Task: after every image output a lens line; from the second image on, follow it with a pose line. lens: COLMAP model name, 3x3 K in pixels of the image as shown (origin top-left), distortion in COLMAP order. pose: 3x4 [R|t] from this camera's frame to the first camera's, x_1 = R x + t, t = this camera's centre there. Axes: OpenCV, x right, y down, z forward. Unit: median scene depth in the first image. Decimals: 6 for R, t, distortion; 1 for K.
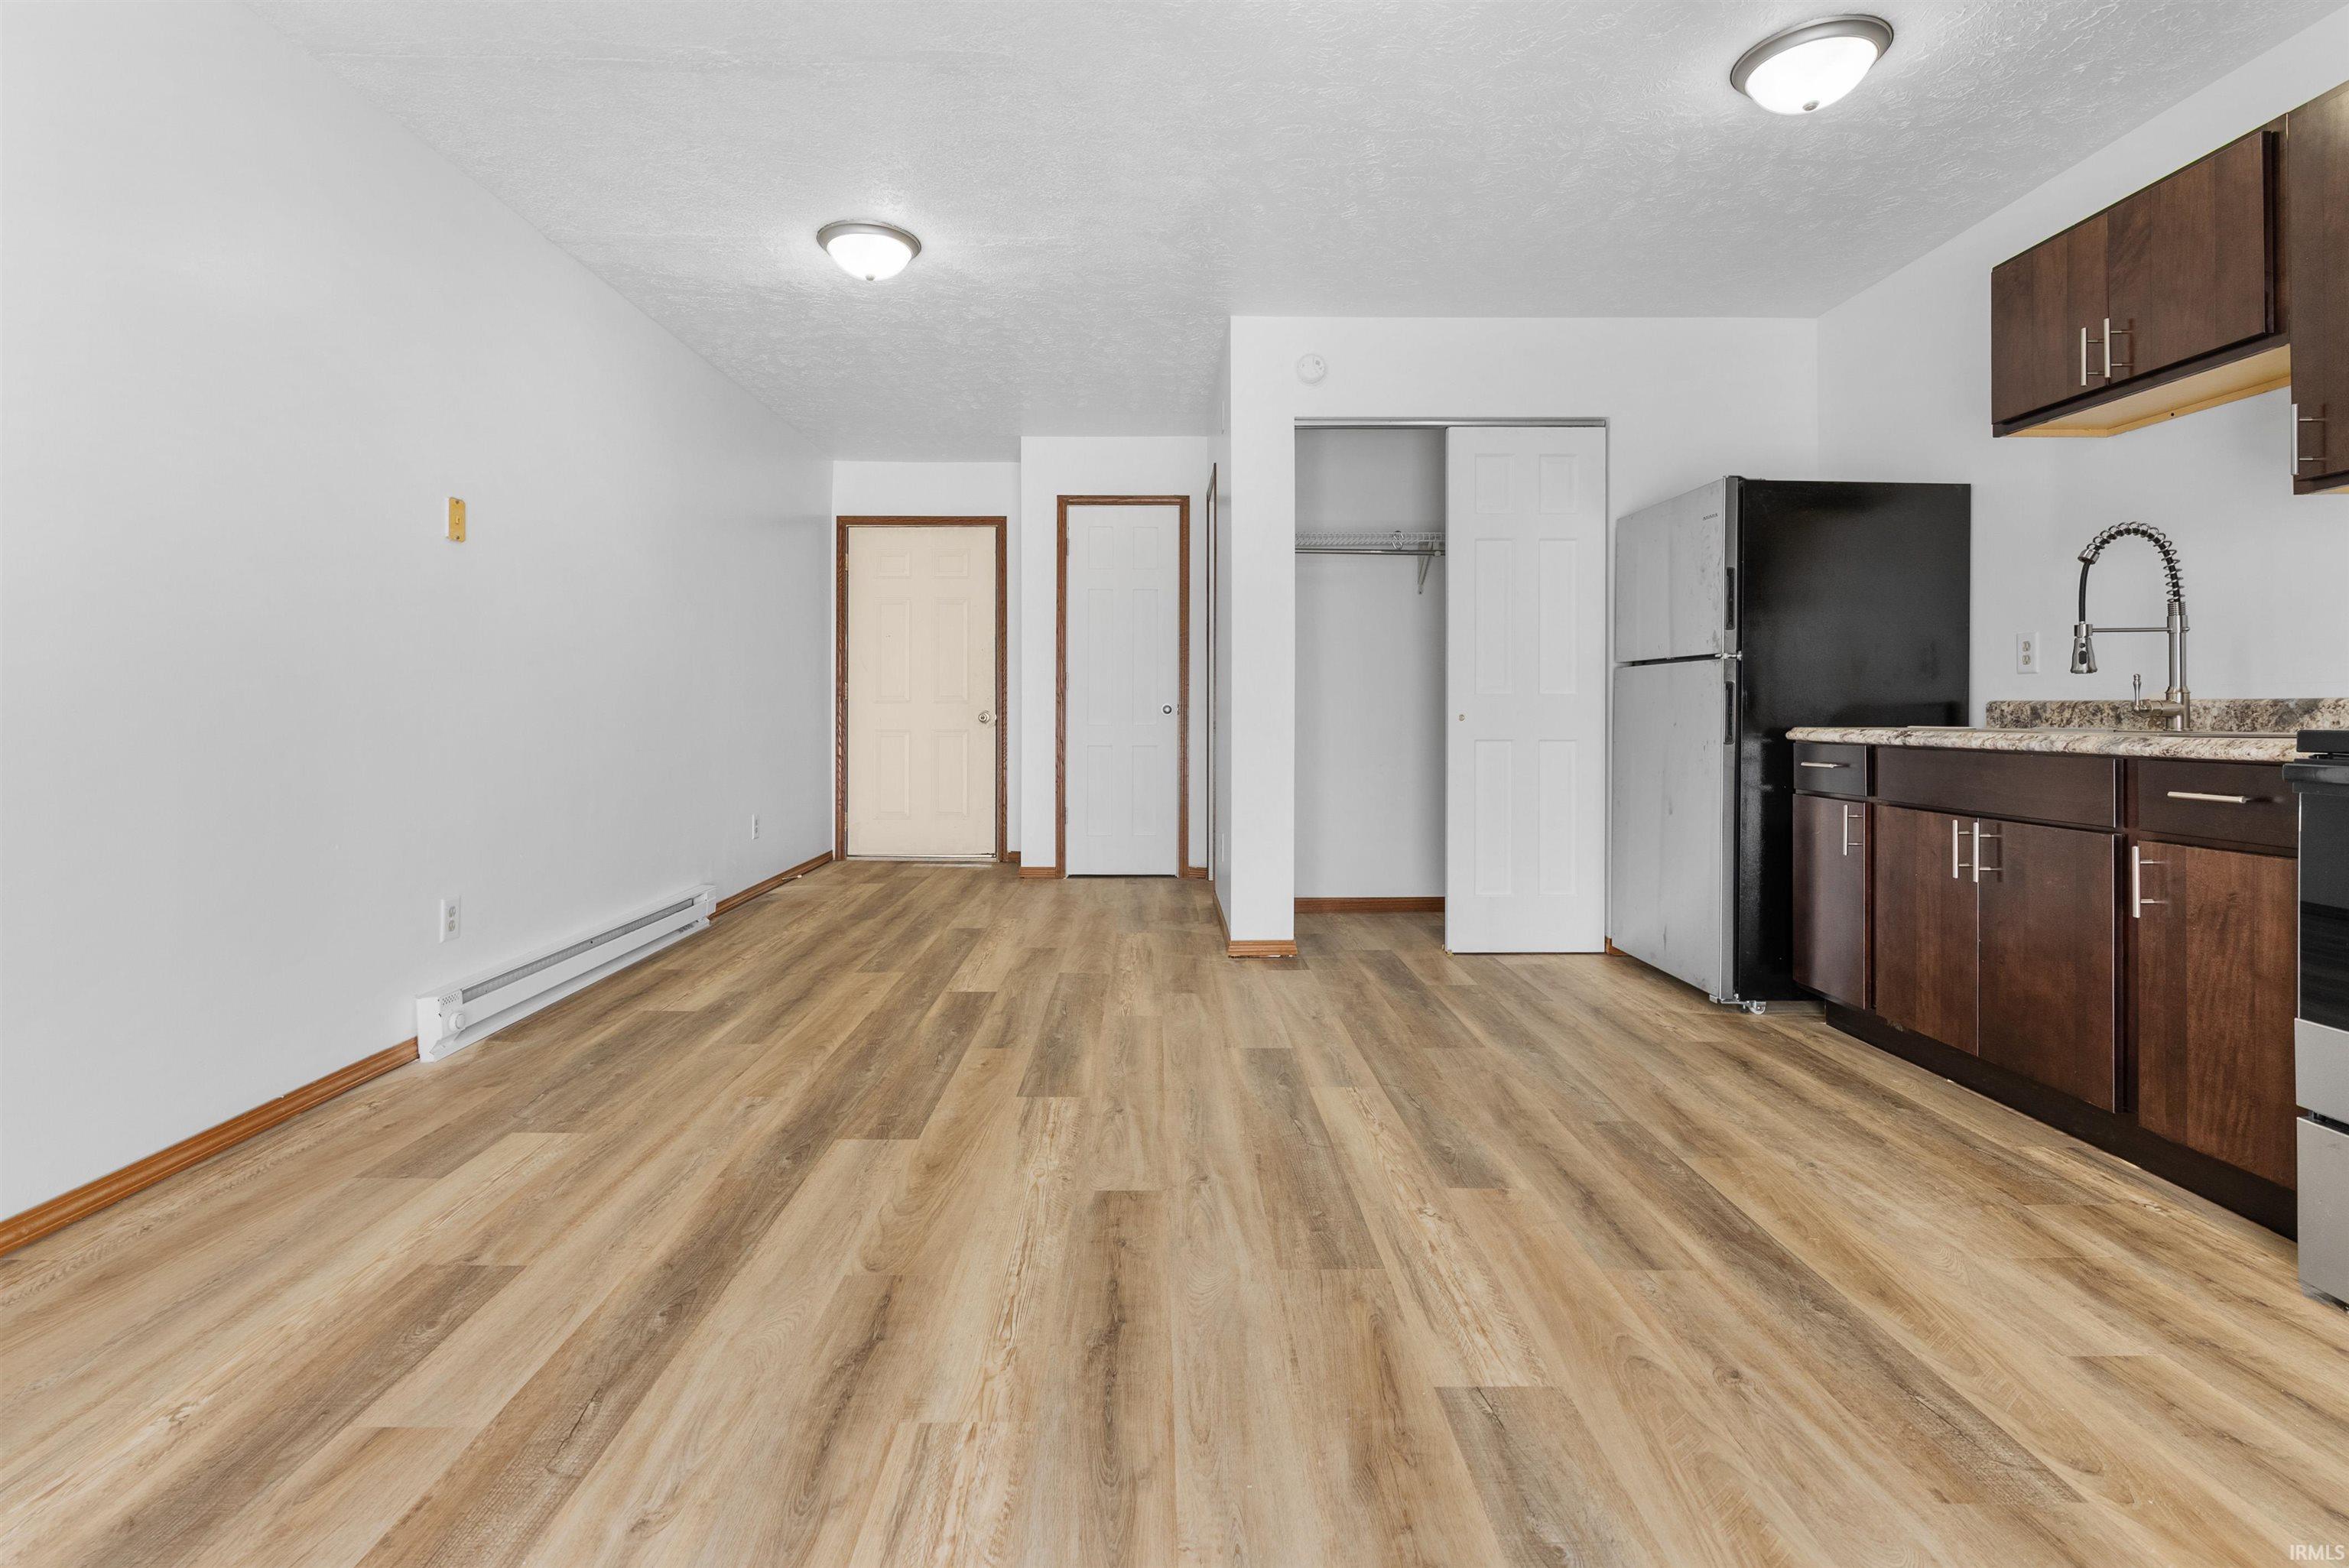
lens RADIAL K [[1082.2, 0, 1151.3], [0, 1082.2, 716.6], [0, 0, 1]] dist [-0.016917, 0.006816]
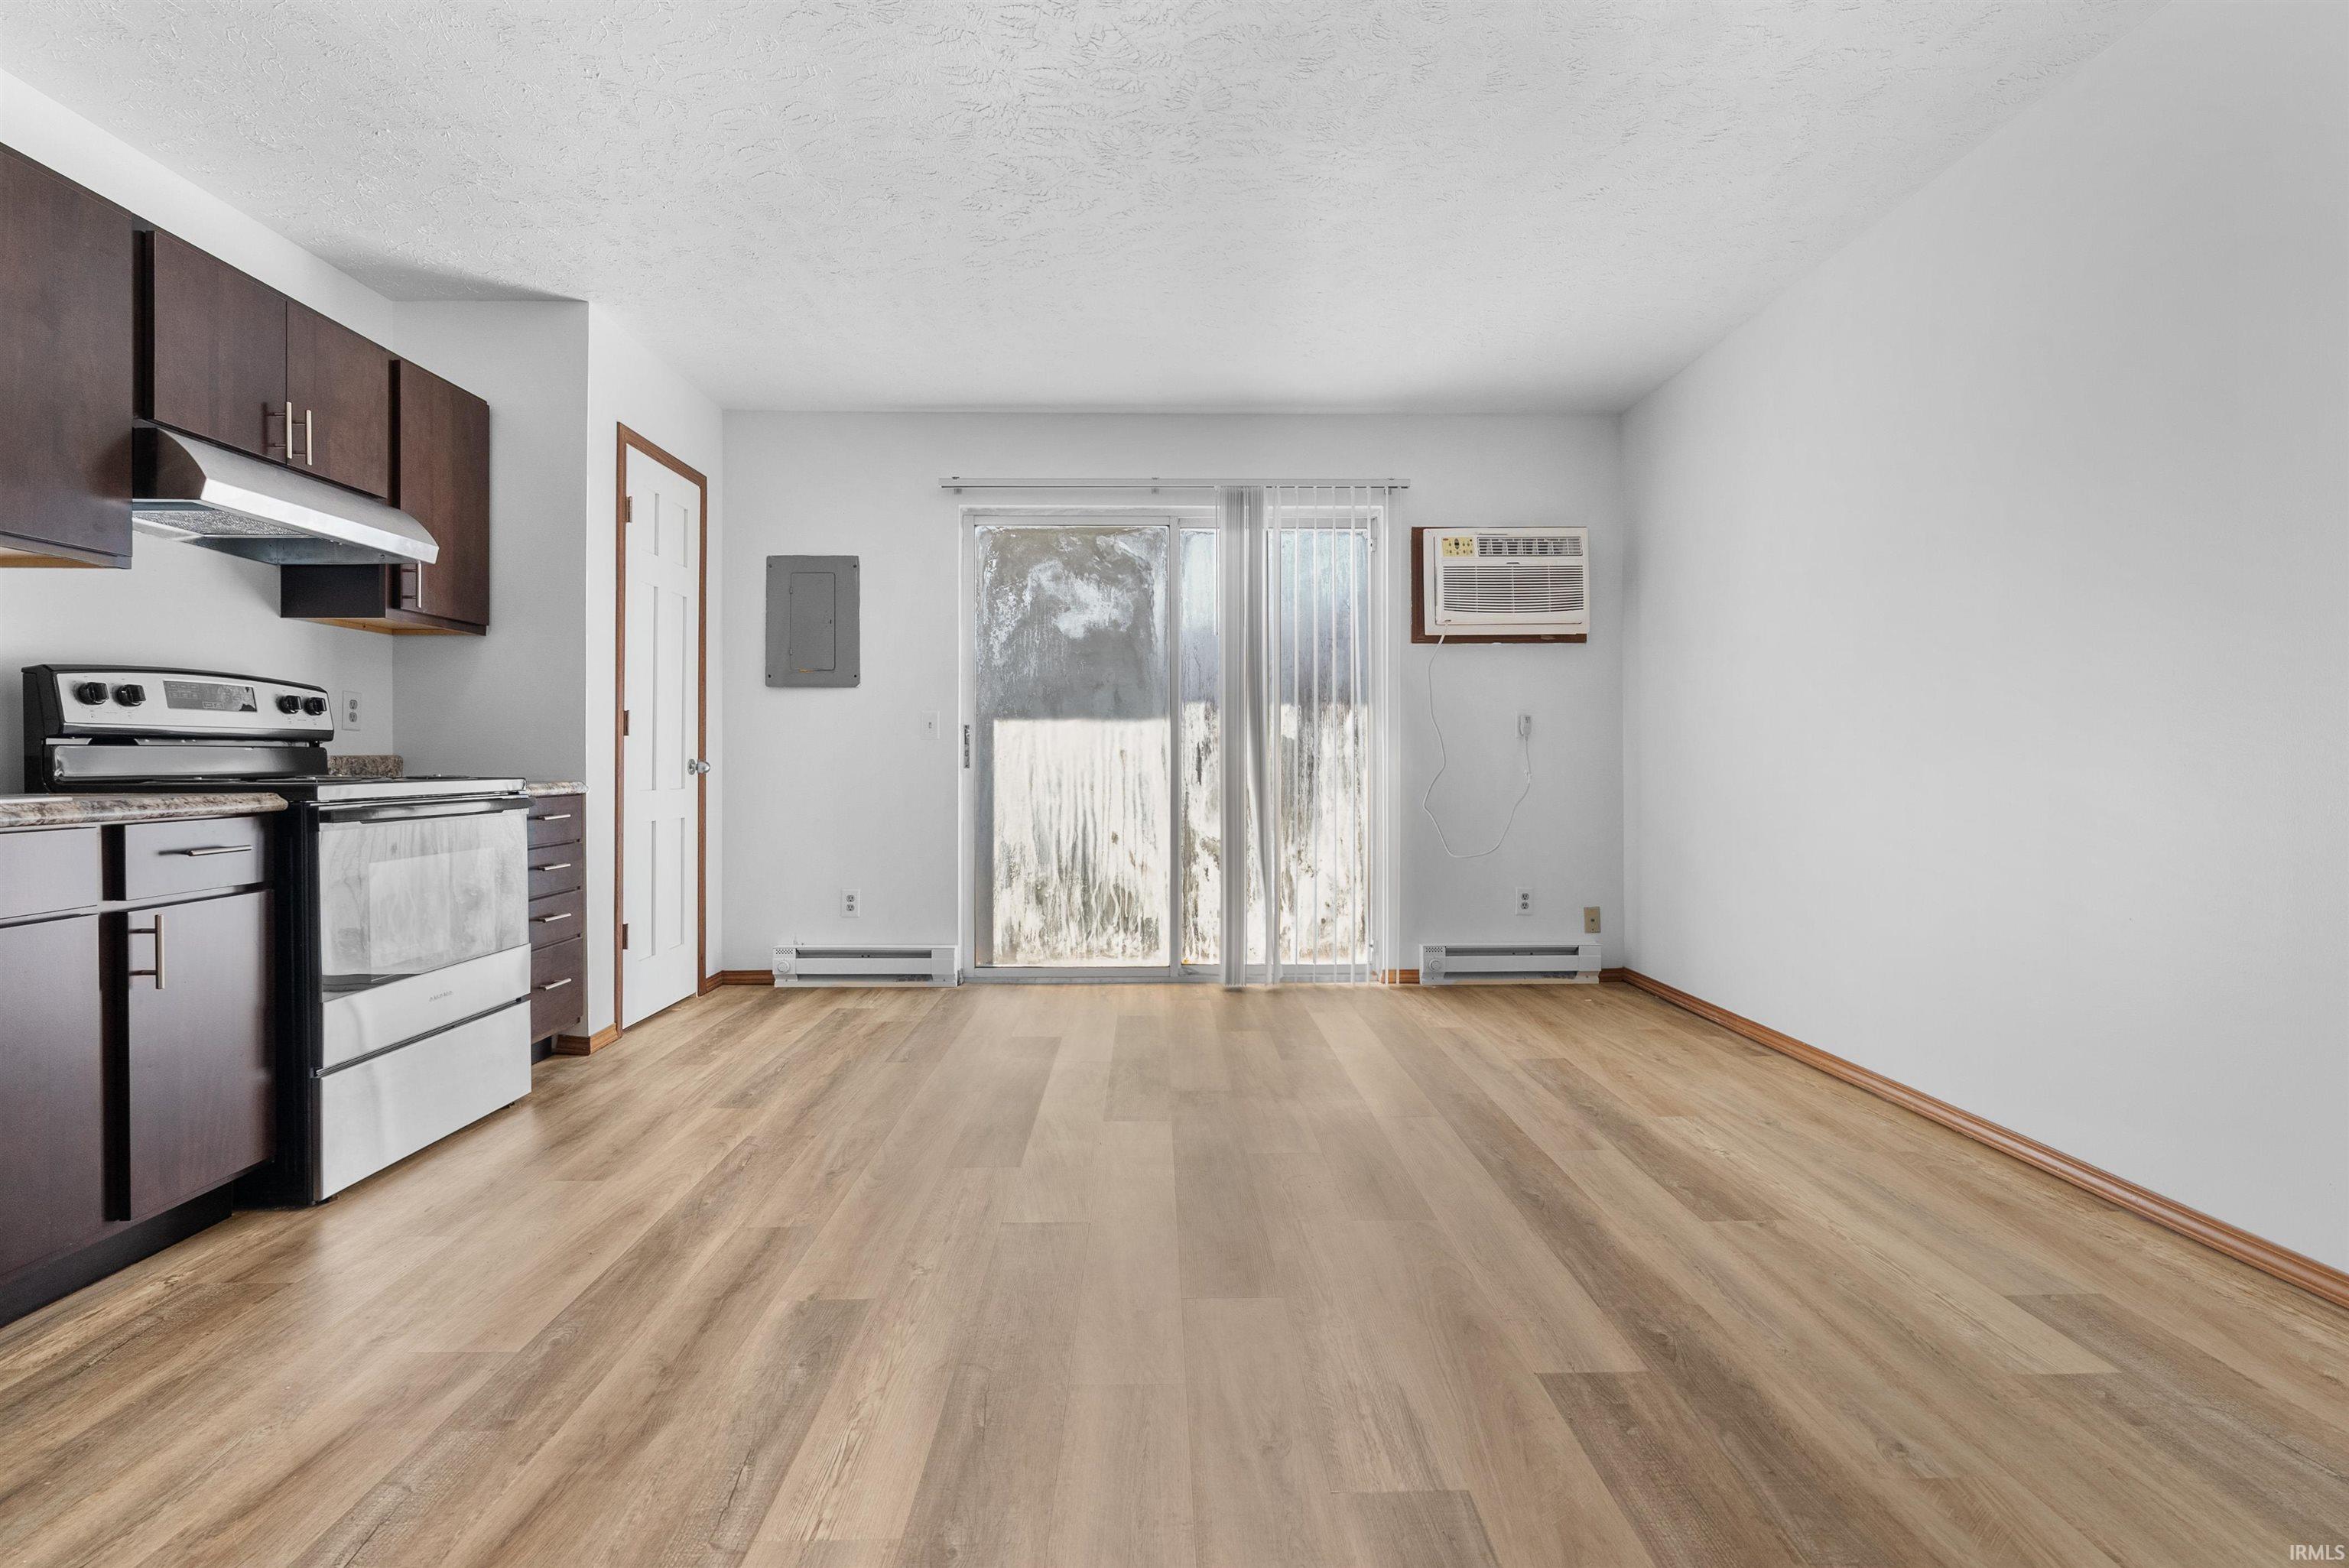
lens RADIAL K [[1086.7, 0, 1176.1], [0, 1086.7, 768.0], [0, 0, 1]] dist [-0.007617, 0.000521]
pose [[-0.999715, 0.002534, -0.023722, 0.040479], [0.002269, 0.999935, 0.011190, -0.016832], [0.023749, 0.011133, -0.999656, 1.927688]]
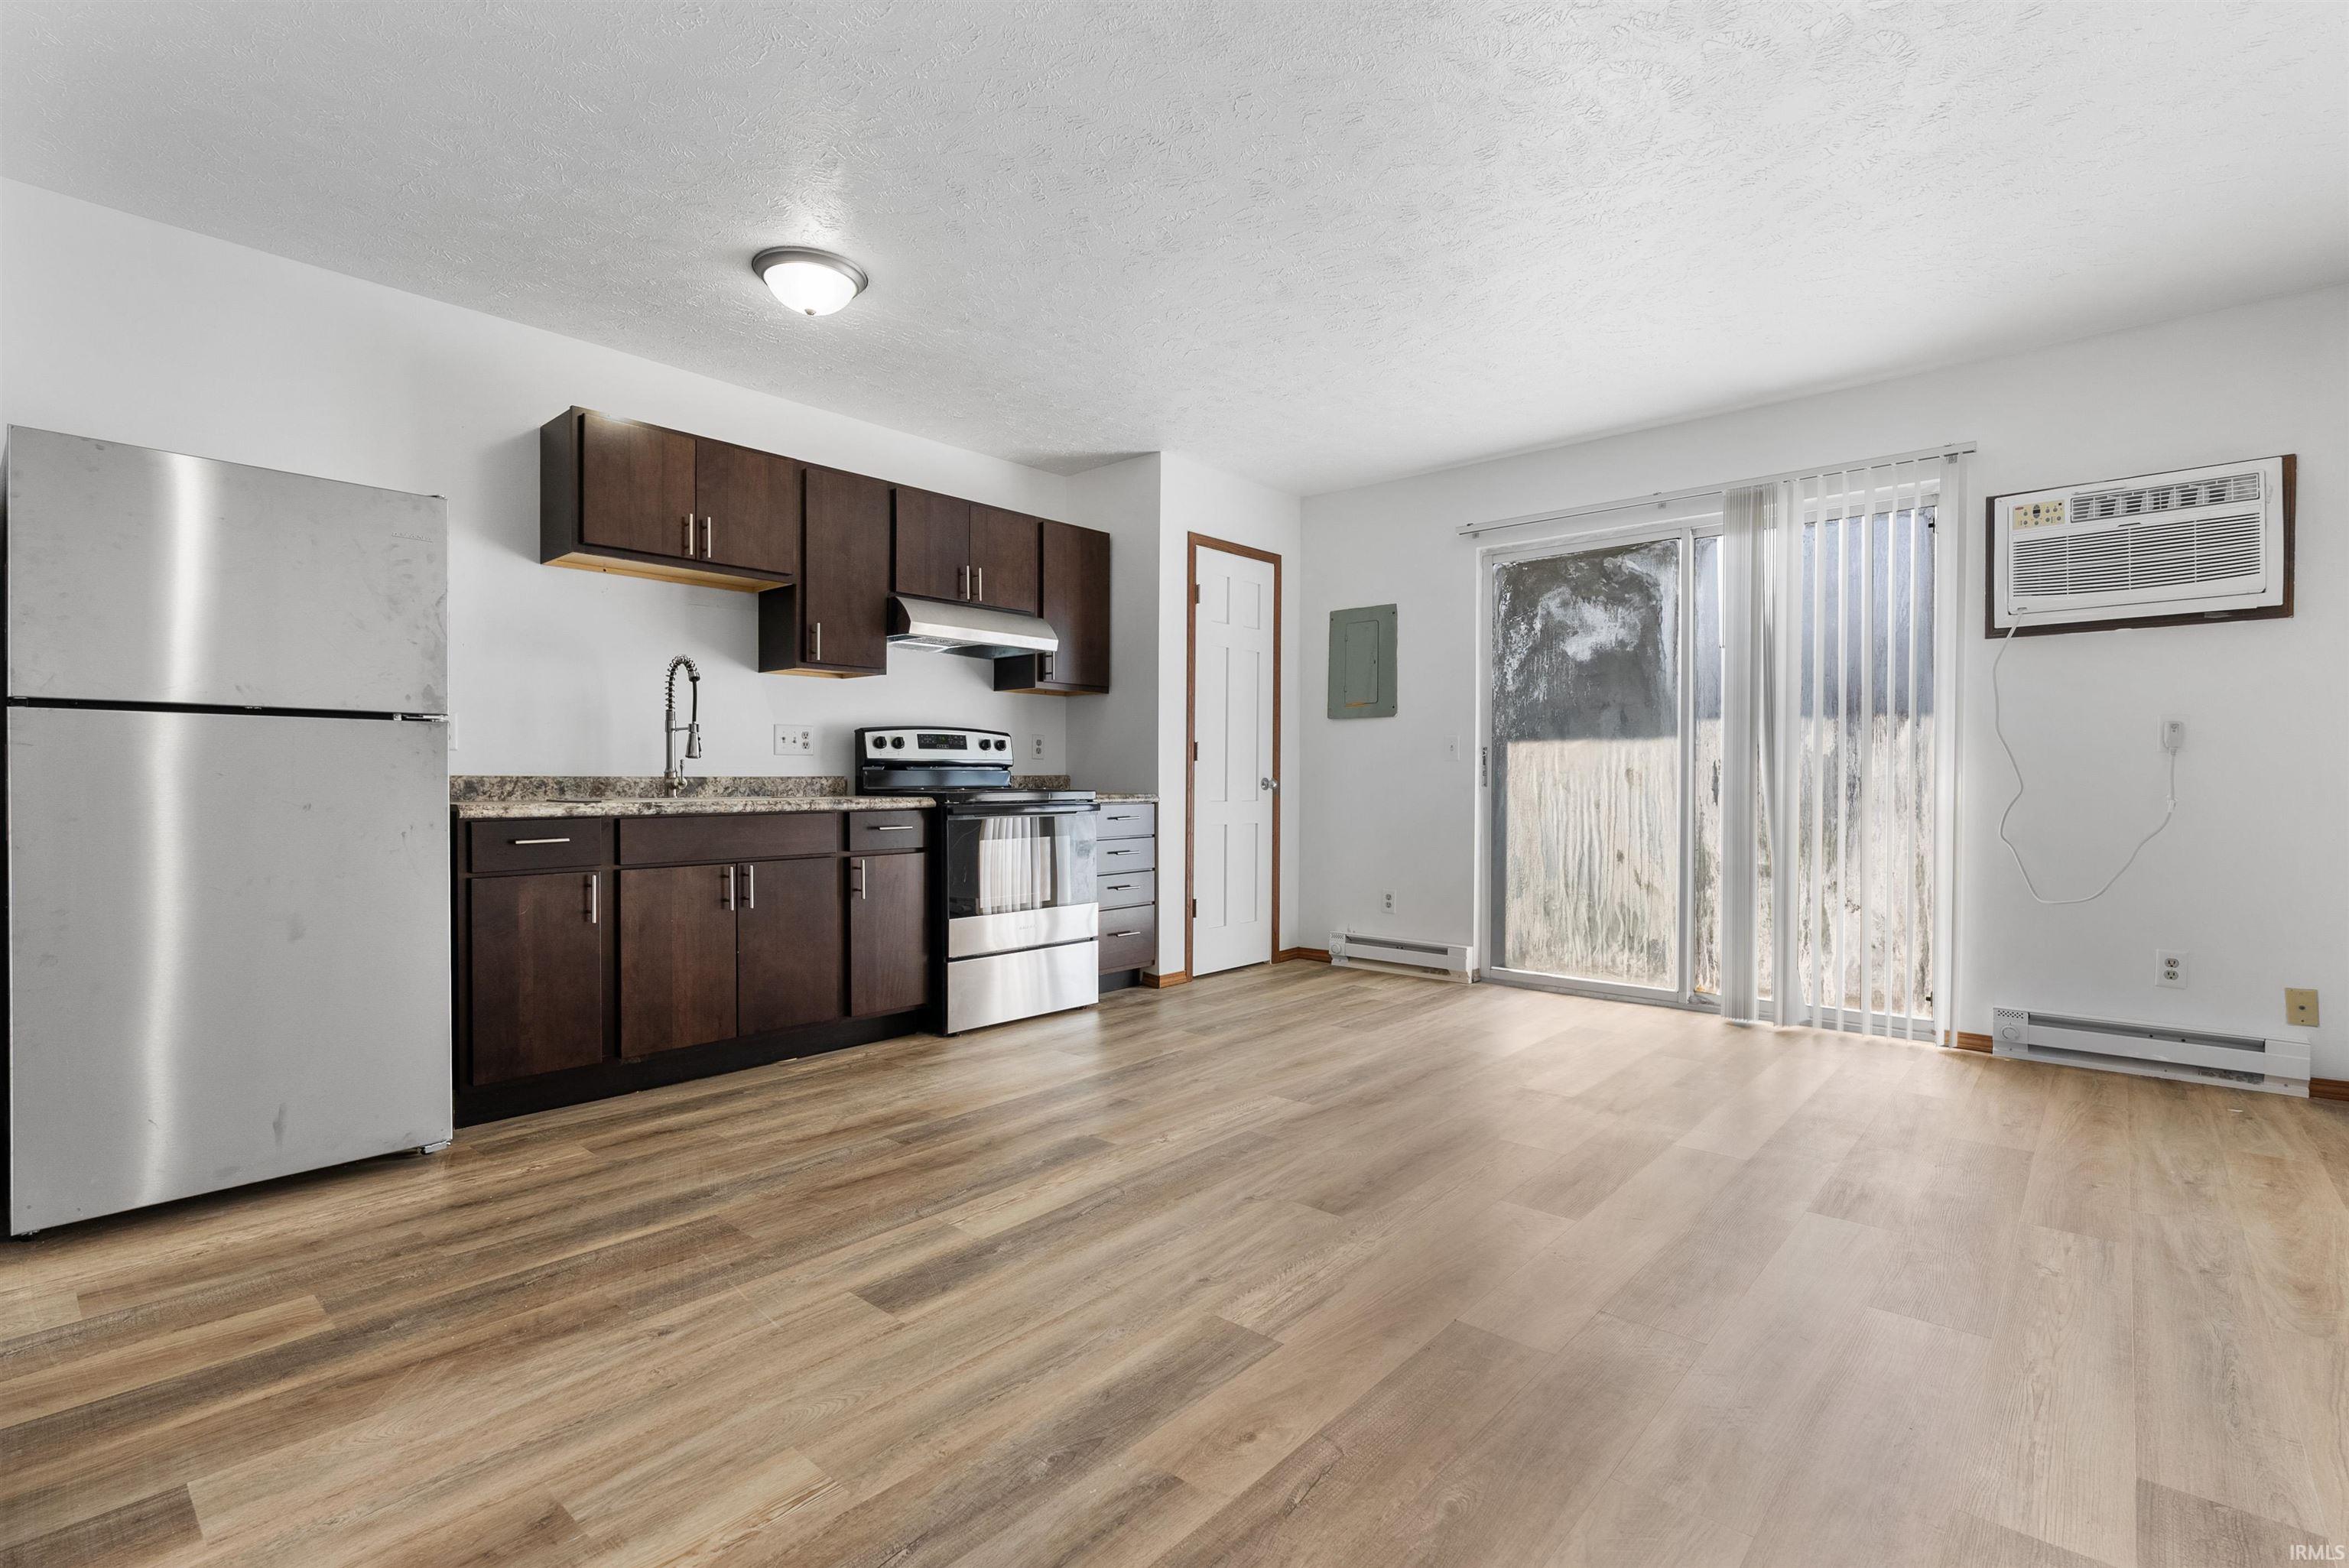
lens RADIAL K [[1086.6, 0, 1184.0], [0, 1086.6, 788.7], [0, 0, 1]] dist [-0.014635, 0.006284]
pose [[-0.754322, -0.006647, 0.656470, -0.672268], [0.002460, 0.999913, 0.012952, -0.020408], [-0.656499, 0.011385, -0.754241, 1.973287]]
